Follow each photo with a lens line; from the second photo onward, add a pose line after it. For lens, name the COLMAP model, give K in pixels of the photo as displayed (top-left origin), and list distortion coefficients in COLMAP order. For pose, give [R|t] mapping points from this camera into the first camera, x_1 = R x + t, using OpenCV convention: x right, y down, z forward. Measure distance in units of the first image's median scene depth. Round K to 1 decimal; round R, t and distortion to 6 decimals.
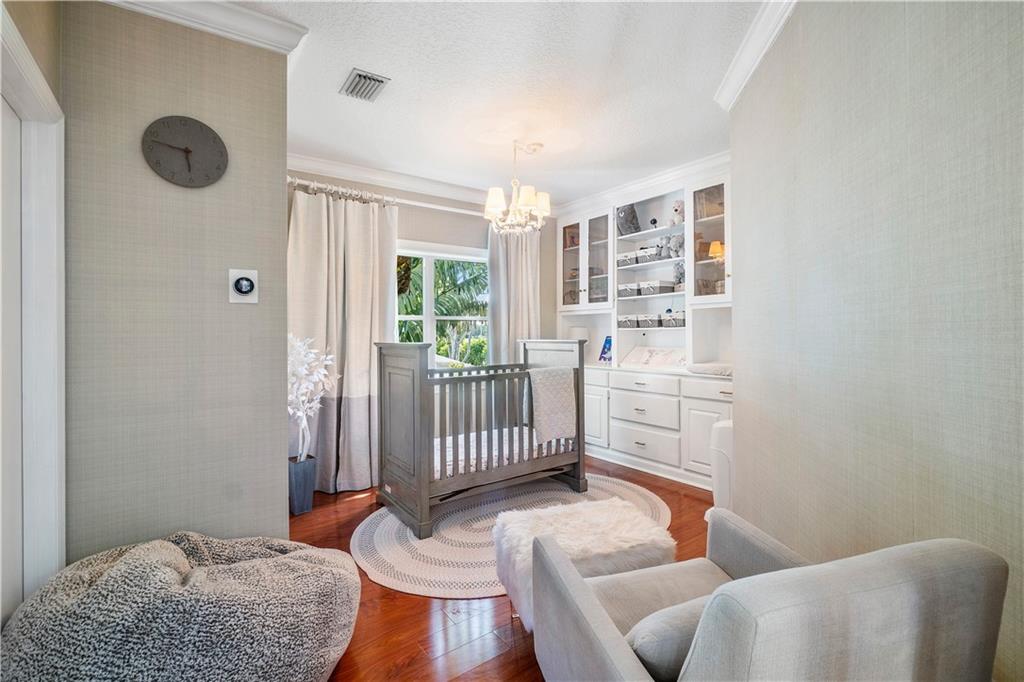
lens RADIAL K [[458.2, 0, 511.4], [0, 458.2, 333.0], [0, 0, 1]] dist [0.000389, 0.000019]
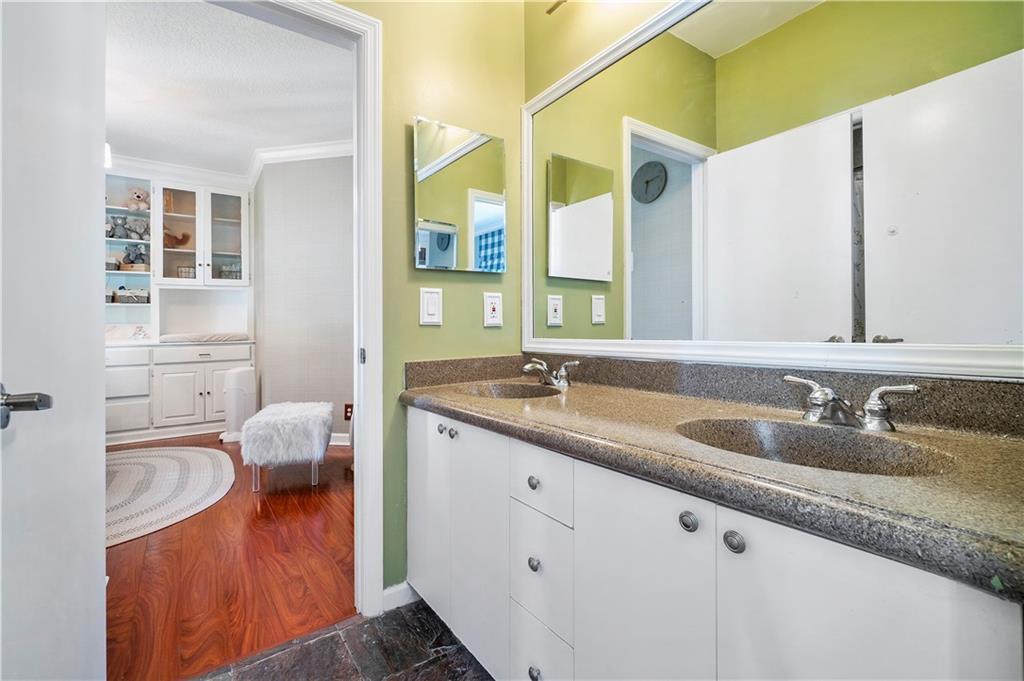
lens RADIAL K [[458.2, 0, 511.4], [0, 458.2, 332.5], [0, 0, 1]] dist [0.000389, 0.000019]
pose [[0.013383, -0.001422, 0.999909, -0.741278], [0.011052, 0.999938, 0.001274, 0.067000], [-0.999849, 0.011034, 0.013398, 0.098358]]
